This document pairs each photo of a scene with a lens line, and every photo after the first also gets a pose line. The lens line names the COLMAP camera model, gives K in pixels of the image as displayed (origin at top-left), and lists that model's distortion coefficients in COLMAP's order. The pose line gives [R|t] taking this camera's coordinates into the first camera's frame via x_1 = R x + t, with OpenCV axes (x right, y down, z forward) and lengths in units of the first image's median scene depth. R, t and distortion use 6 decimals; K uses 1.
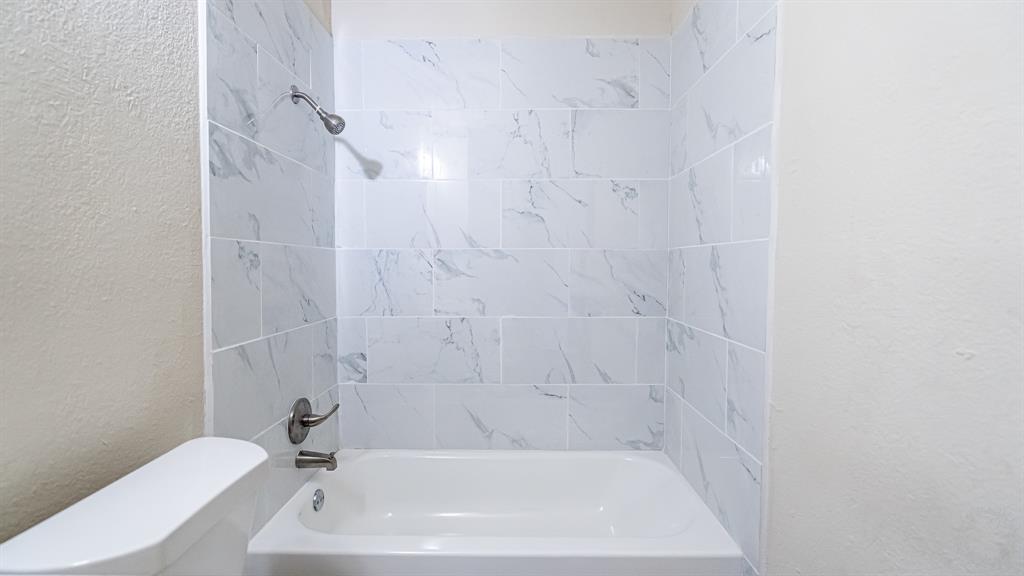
lens RADIAL K [[436.2, 0, 496.0], [0, 436.2, 290.3], [0, 0, 1]] dist [-0.009447, 0.000534]
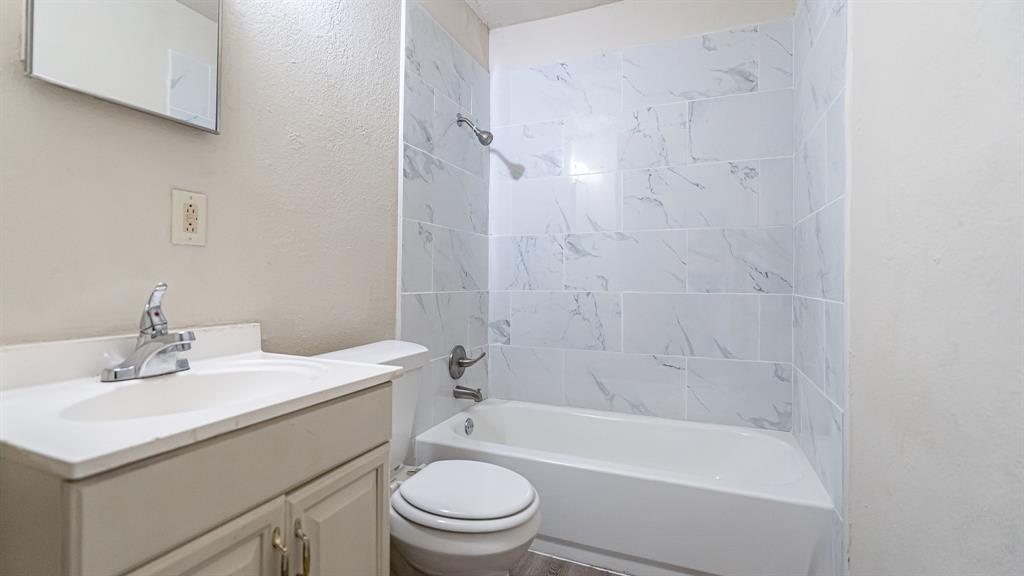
lens RADIAL K [[436.2, 0, 496.0], [0, 436.2, 290.3], [0, 0, 1]] dist [-0.009447, 0.000534]
pose [[0.926729, 0.016035, -0.375389, 0.140562], [-0.026727, 0.999371, -0.023293, 0.097315], [0.374780, 0.031619, 0.926575, -0.180086]]
